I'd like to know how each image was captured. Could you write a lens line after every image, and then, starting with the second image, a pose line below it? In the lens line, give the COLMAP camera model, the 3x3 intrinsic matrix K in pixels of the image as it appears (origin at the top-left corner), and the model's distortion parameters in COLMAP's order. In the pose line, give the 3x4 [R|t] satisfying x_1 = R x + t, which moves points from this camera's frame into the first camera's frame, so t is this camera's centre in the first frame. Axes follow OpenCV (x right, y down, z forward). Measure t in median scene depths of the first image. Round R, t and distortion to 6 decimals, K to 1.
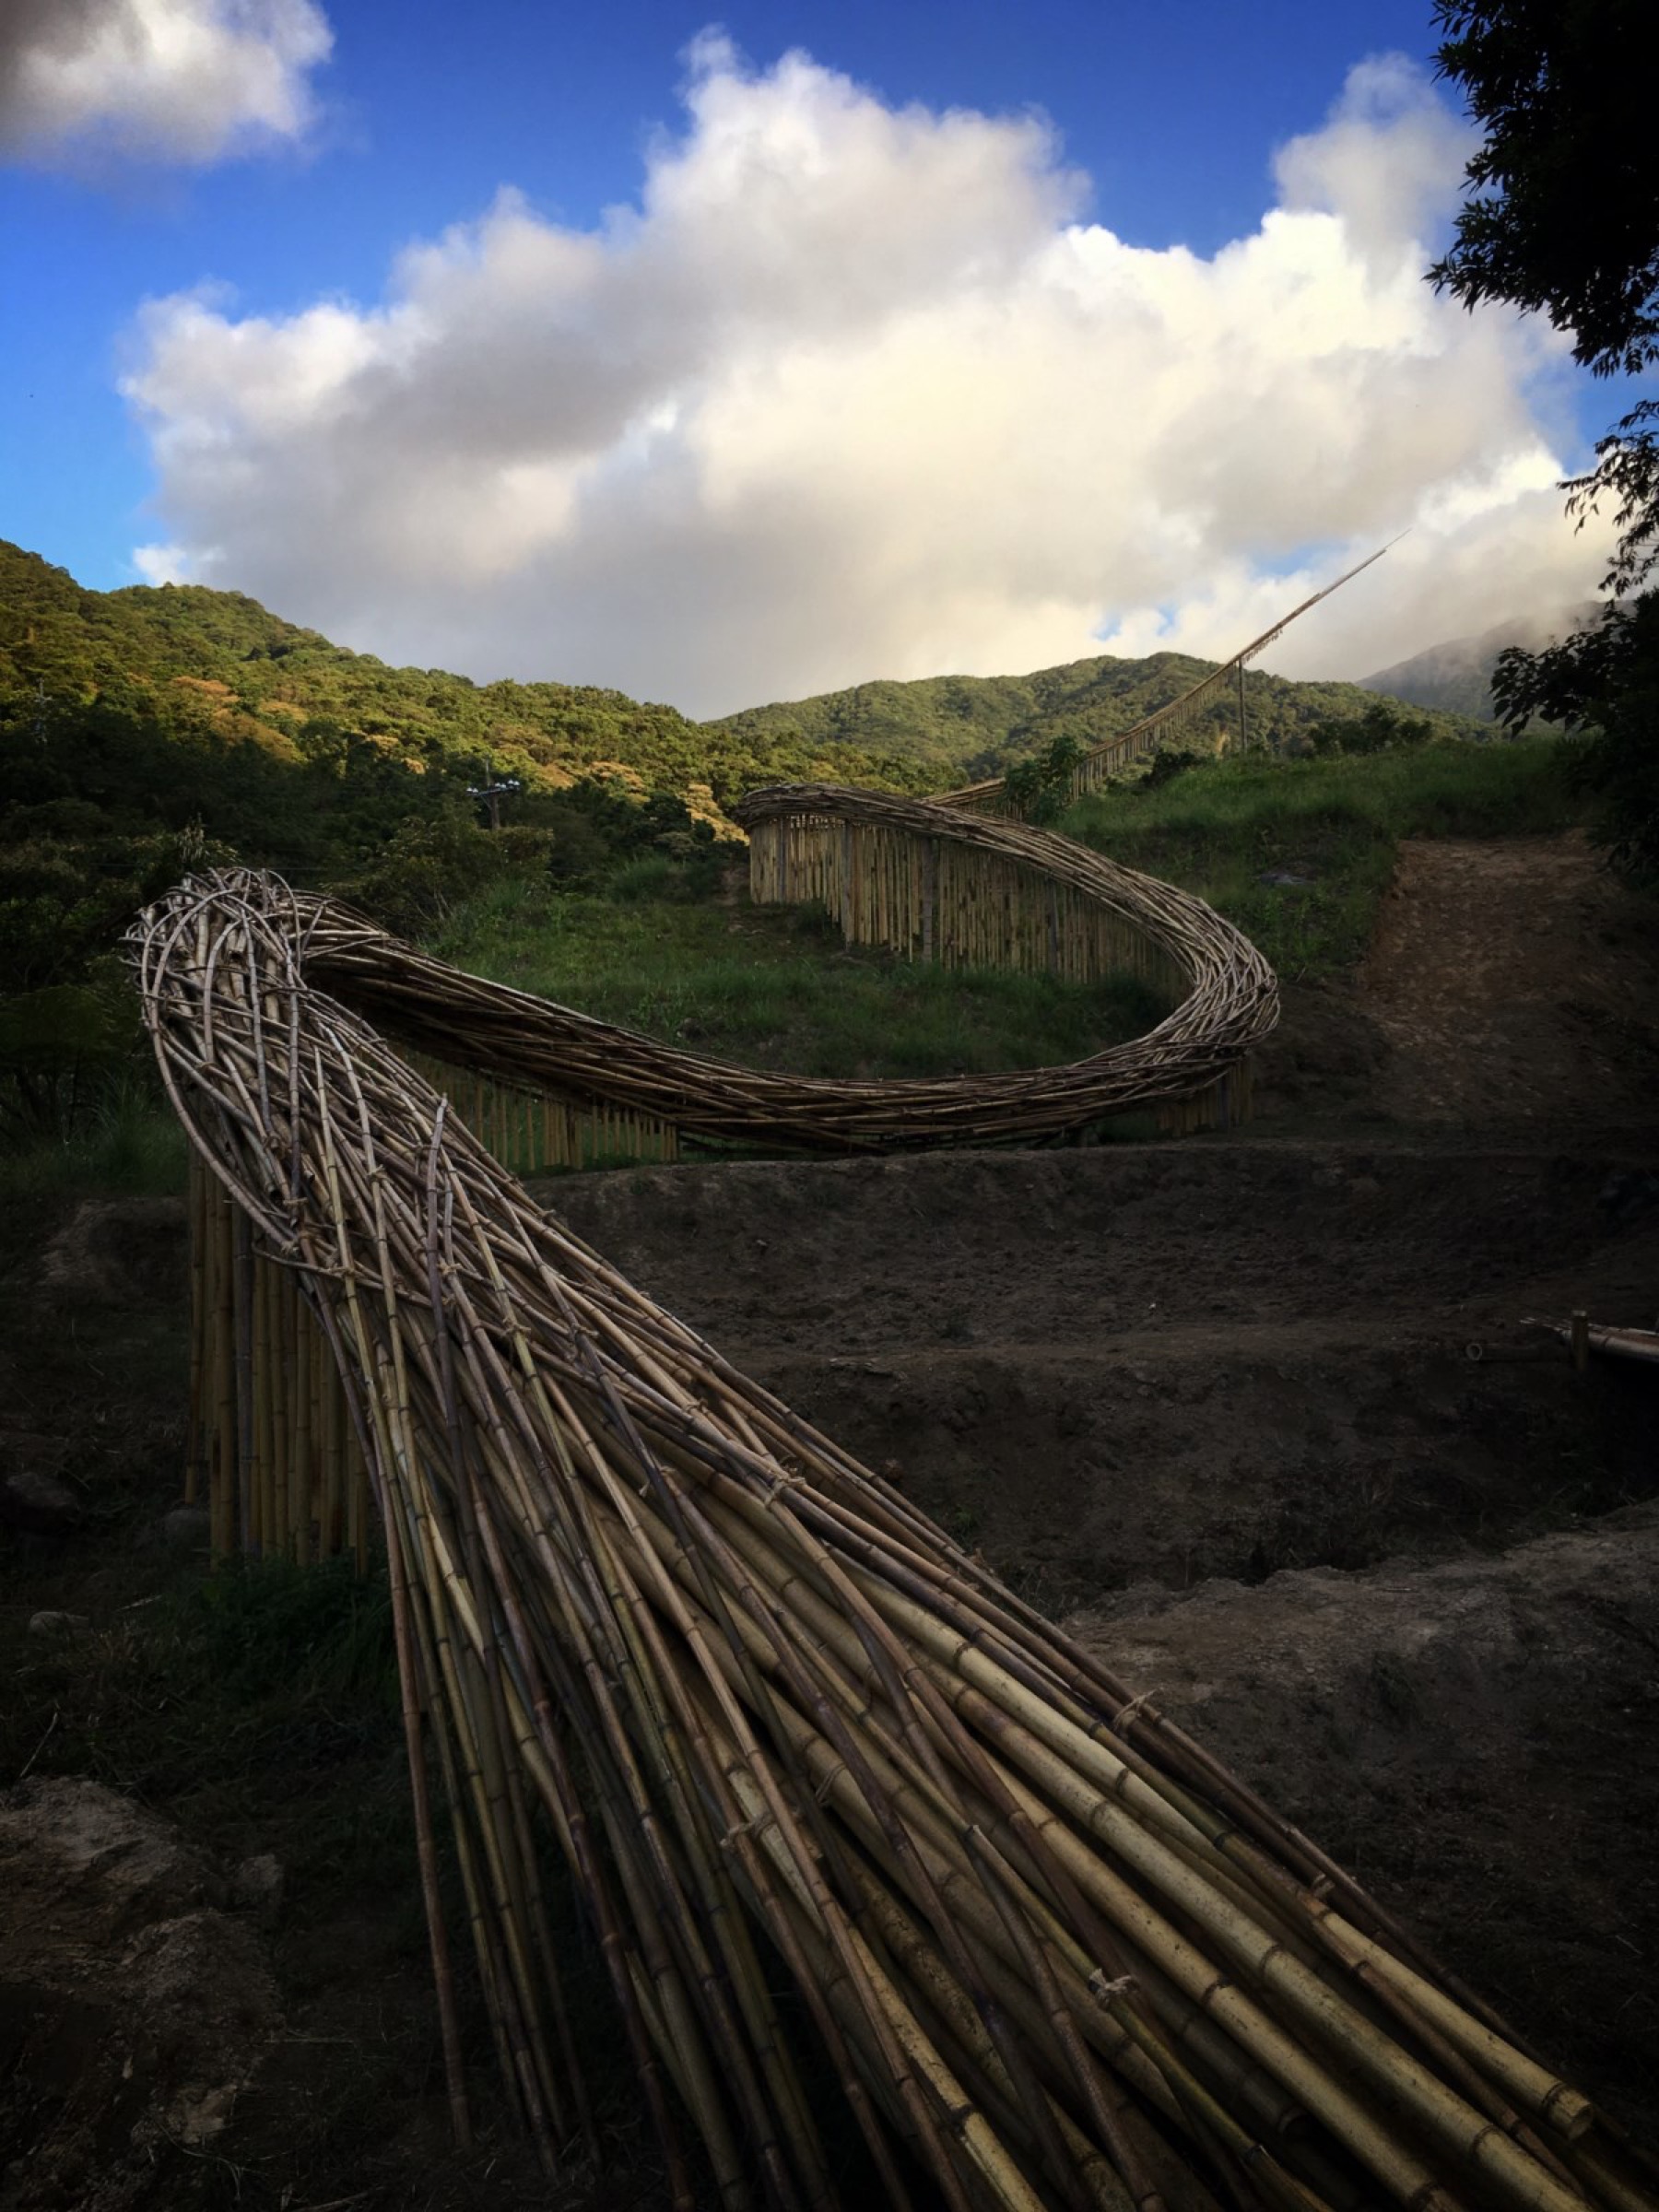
lens RADIAL K [[1856.3, 0, 845.5], [0, 1856.3, 1111.6], [0, 0, 1]] dist [0.049316, -0.000376]
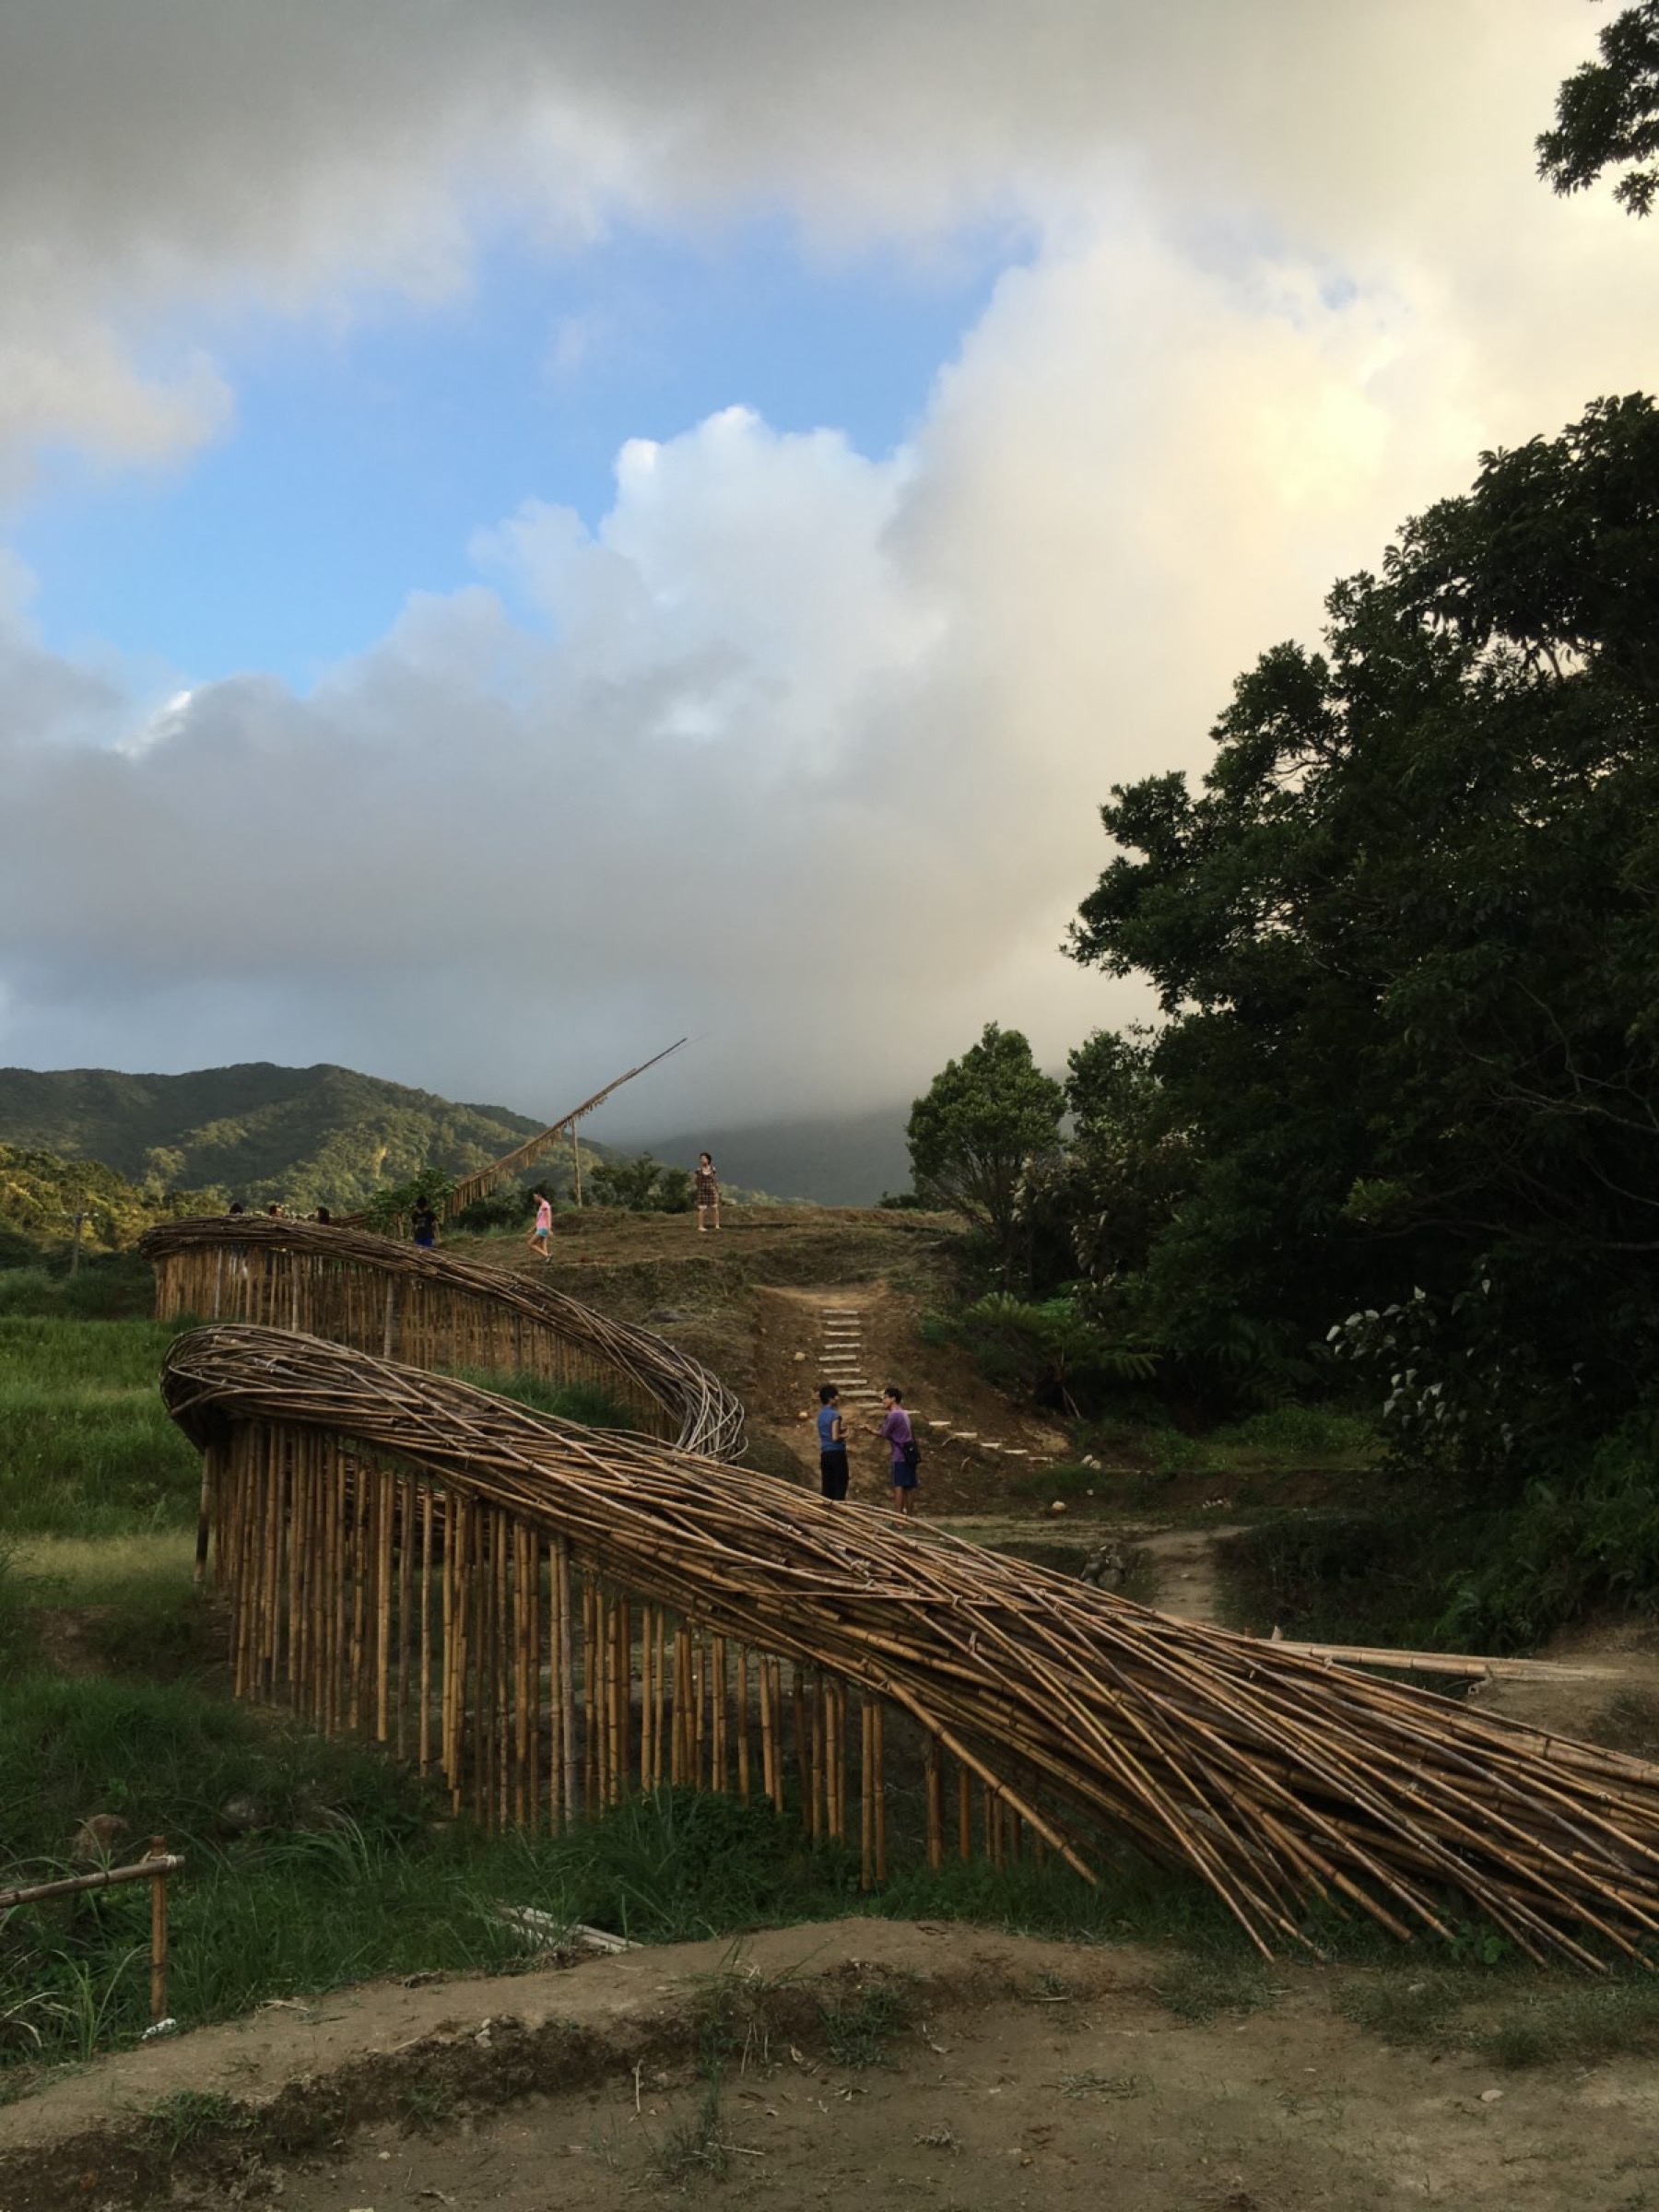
lens RADIAL K [[1856.3, 0, 845.5], [0, 1856.3, 1111.6], [0, 0, 1]] dist [0.049316, -0.000376]
pose [[0.900344, 0.070045, 0.429504, -0.097808], [0.025076, 0.976971, -0.211893, 0.003053], [-0.434455, 0.201547, 0.877854, -0.070271]]
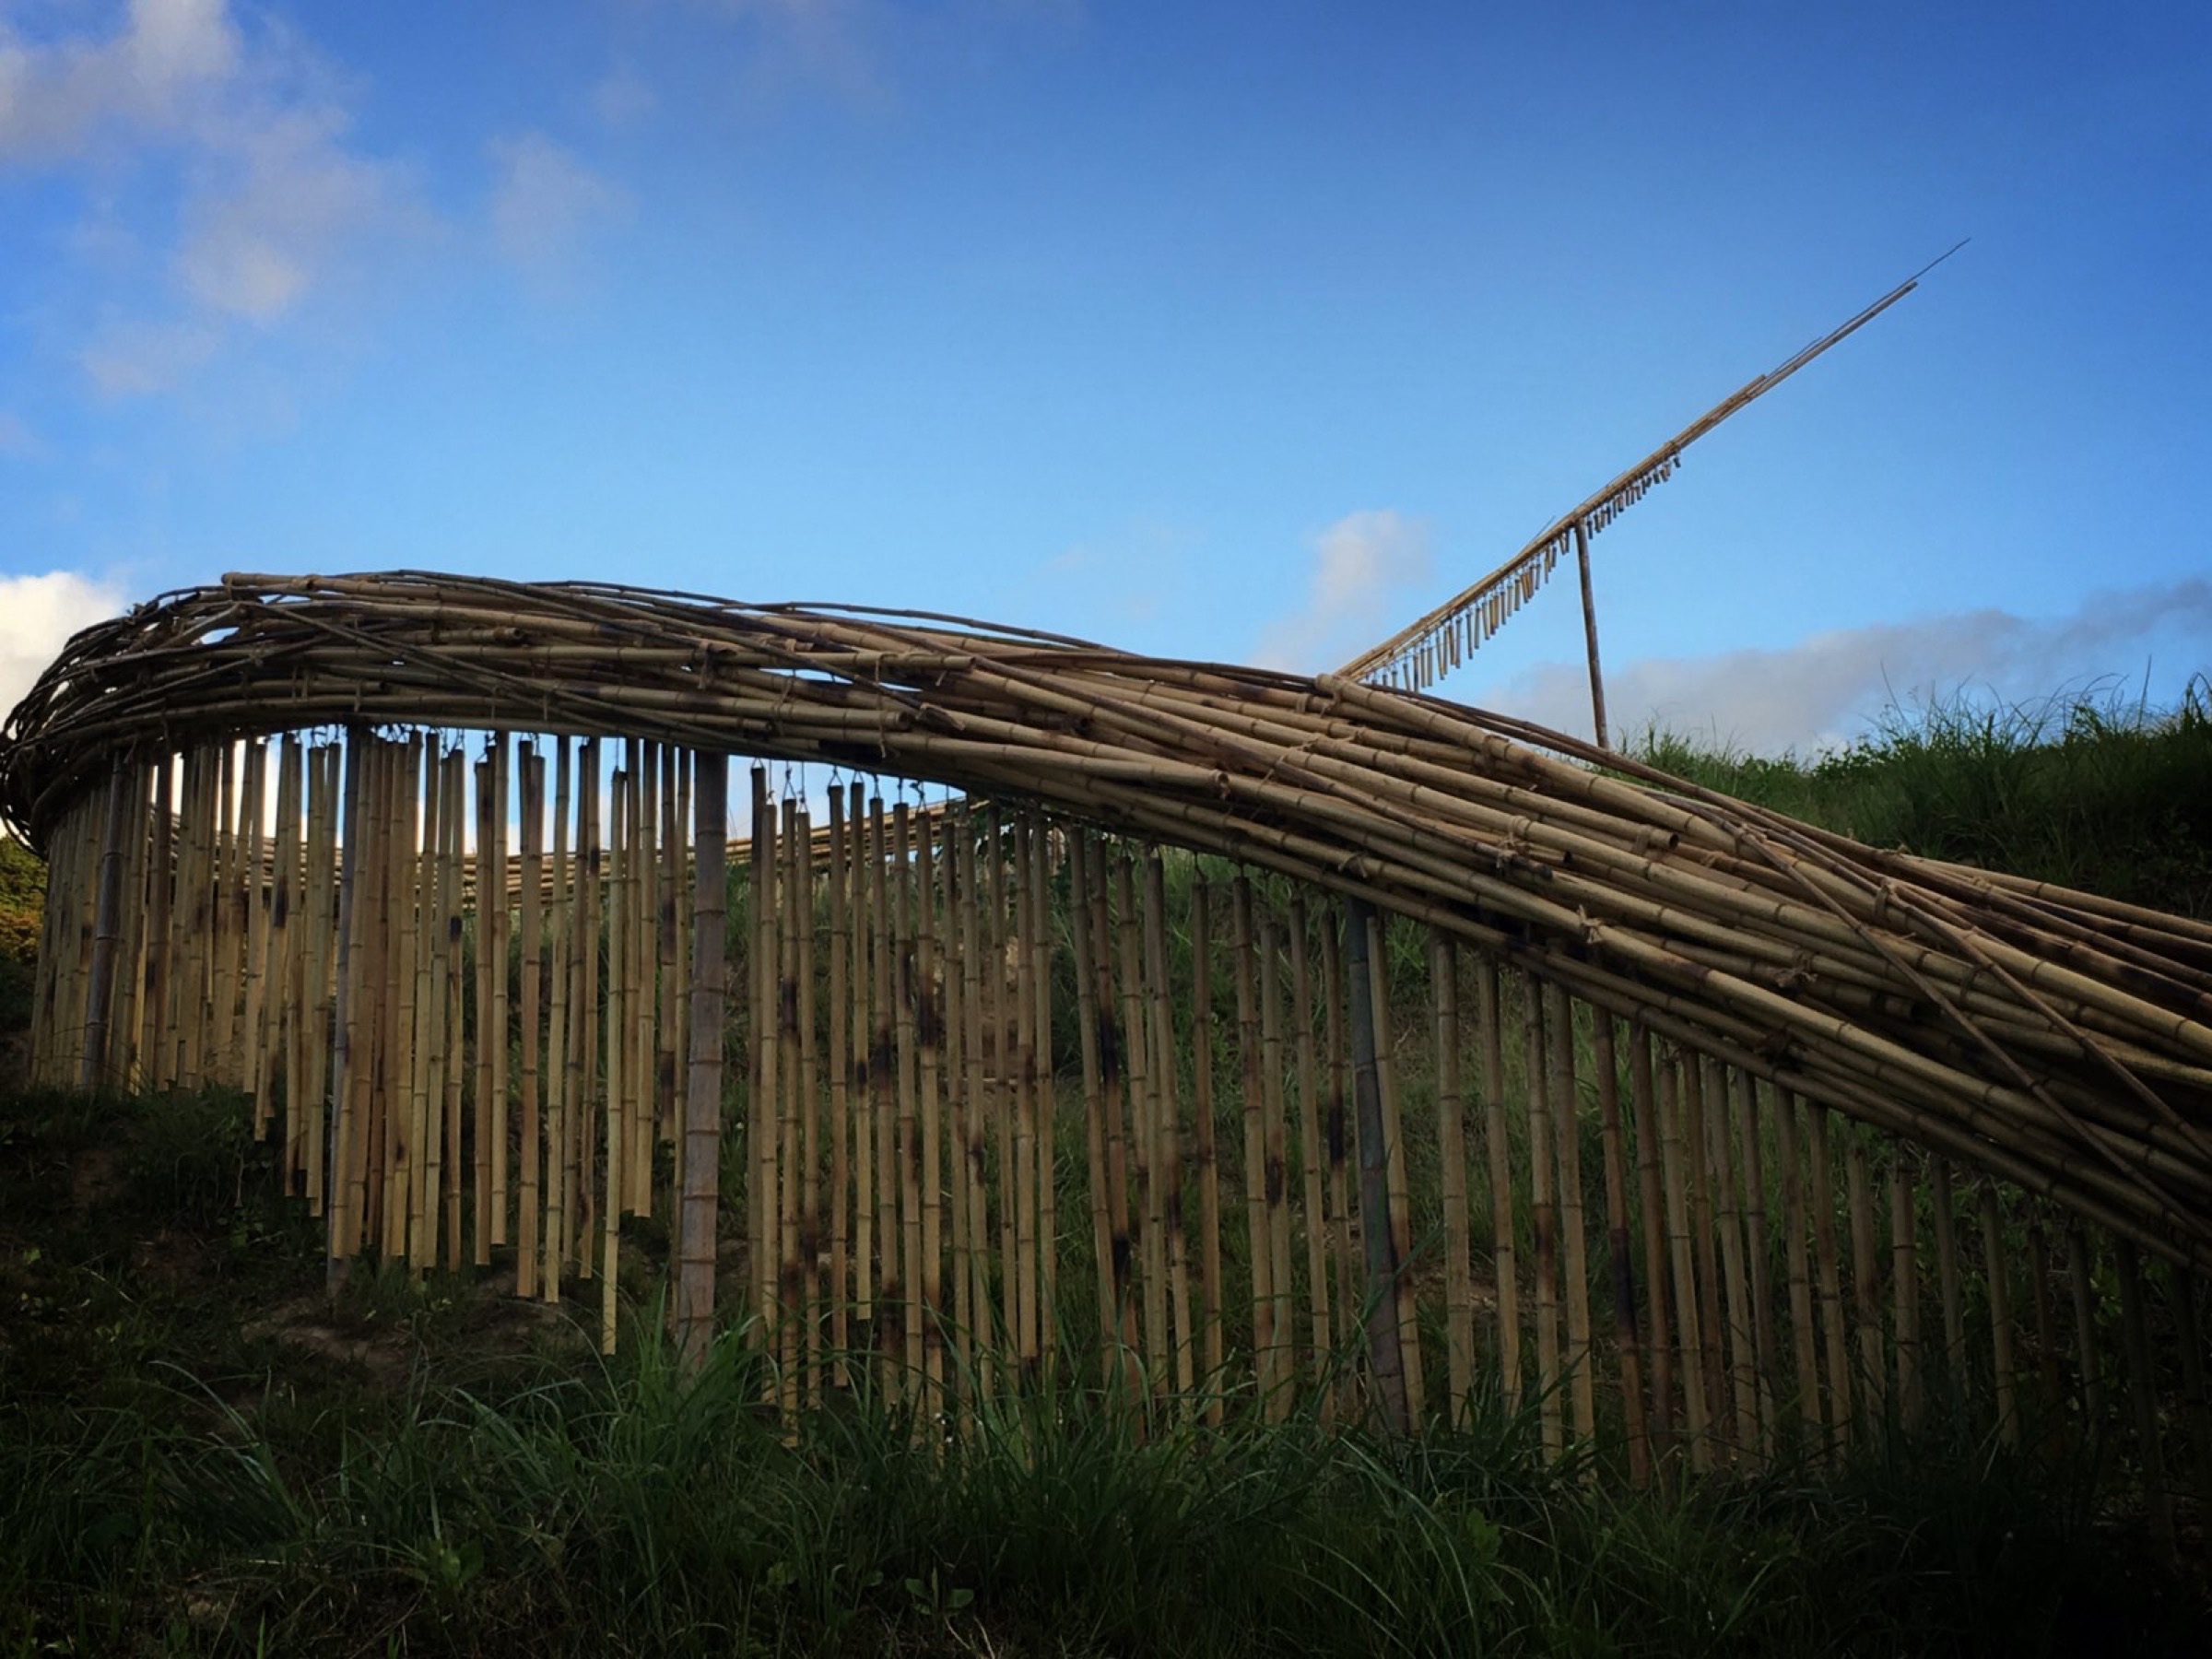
lens RADIAL K [[3084.8, 0, 1106.0], [0, 3084.8, 829.5], [0, 0, 1]] dist [0.045368, -0.006927]
pose [[0.987247, 0.025462, 0.157146, 0.016648], [0.012947, 0.971015, -0.238669, -0.026732], [-0.158668, 0.237660, 0.958302, 0.319346]]
